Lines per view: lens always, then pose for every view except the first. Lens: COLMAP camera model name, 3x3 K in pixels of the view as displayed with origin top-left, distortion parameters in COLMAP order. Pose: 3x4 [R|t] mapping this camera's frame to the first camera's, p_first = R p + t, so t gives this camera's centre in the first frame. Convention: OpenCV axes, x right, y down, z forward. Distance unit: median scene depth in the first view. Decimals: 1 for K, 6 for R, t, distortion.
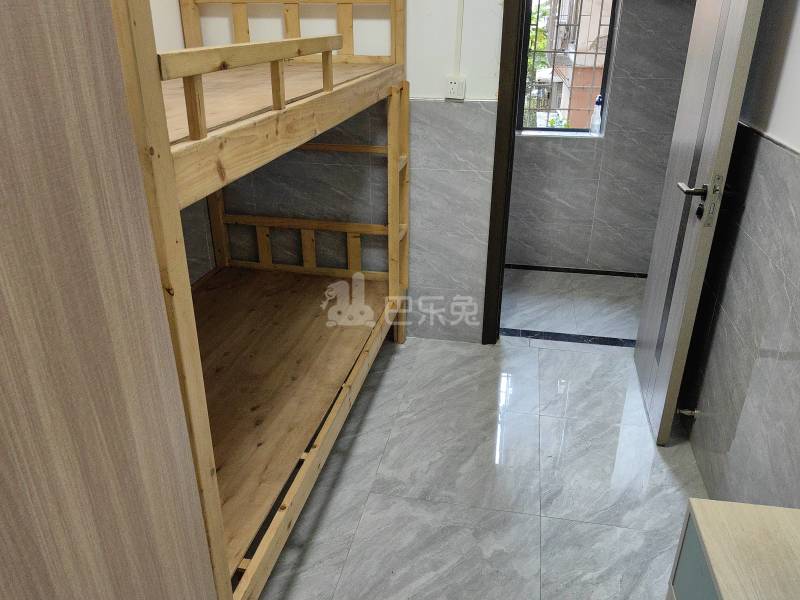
lens RADIAL K [[628.5, 0, 400.0], [0, 628.5, 300.0], [0, 0, 1]] dist [0.143251, -0.196485]
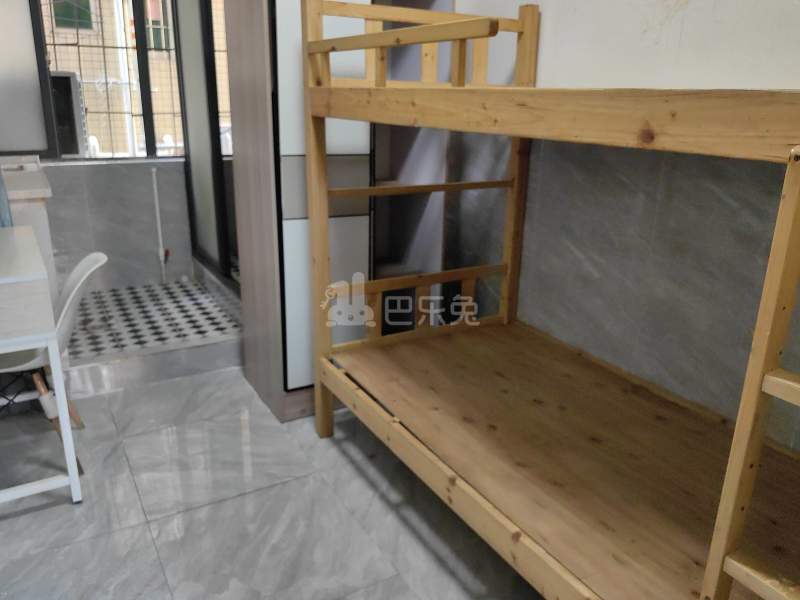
lens RADIAL K [[628.5, 0, 400.0], [0, 628.5, 300.0], [0, 0, 1]] dist [0.143251, -0.196485]
pose [[-0.745004, 0.190551, -0.639264, 0.390055], [-0.293837, 0.766602, 0.570948, -0.417567], [0.598856, 0.613198, -0.515131, 1.140896]]
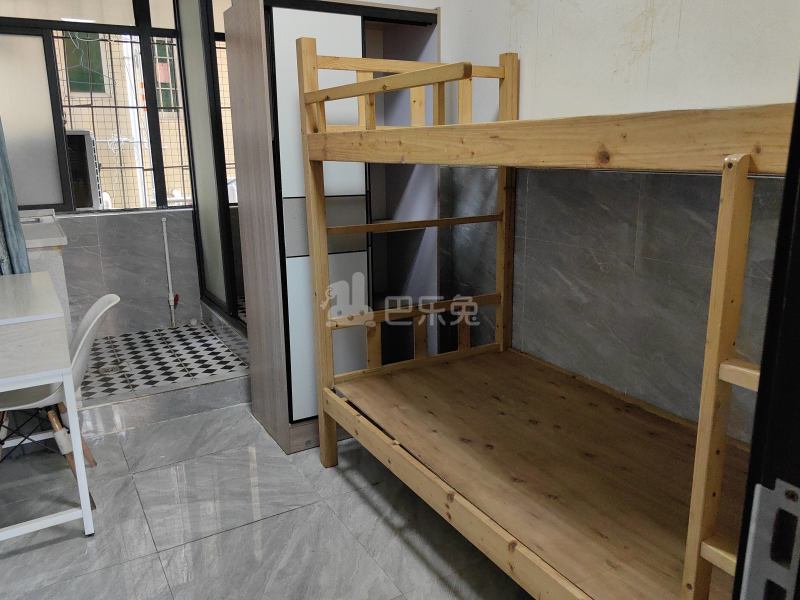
lens RADIAL K [[626.5, 0, 400.0], [0, 626.5, 300.0], [0, 0, 1]] dist [0.164241, -0.201108]
pose [[-0.748159, 0.165288, -0.642602, 0.411380], [-0.259932, 0.818057, 0.513047, -0.423538], [0.610486, 0.550874, -0.569073, 1.194410]]
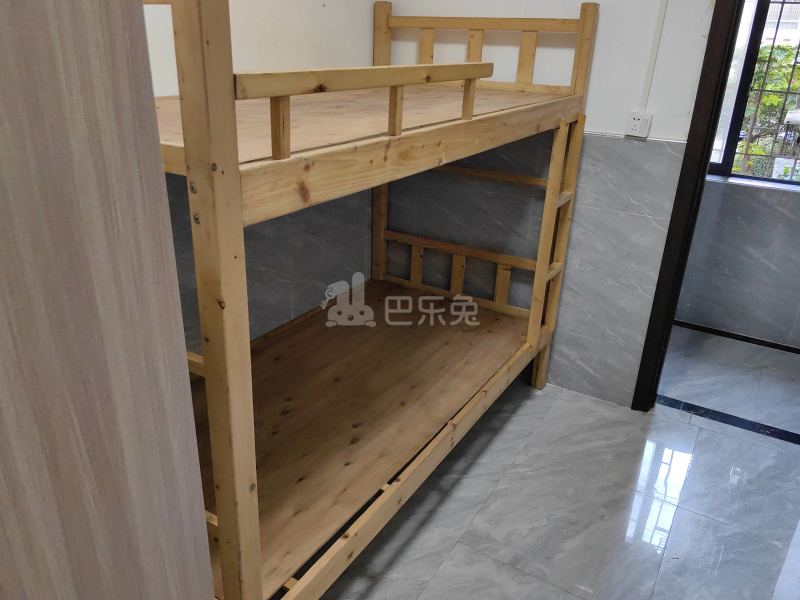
lens RADIAL K [[628.5, 0, 400.0], [0, 628.5, 300.0], [0, 0, 1]] dist [0.143251, -0.196485]
pose [[0.941940, 0.159643, -0.295403, 0.088301], [-0.169297, 0.985539, -0.007221, -0.026139], [0.289978, 0.056812, 0.955346, 0.050498]]
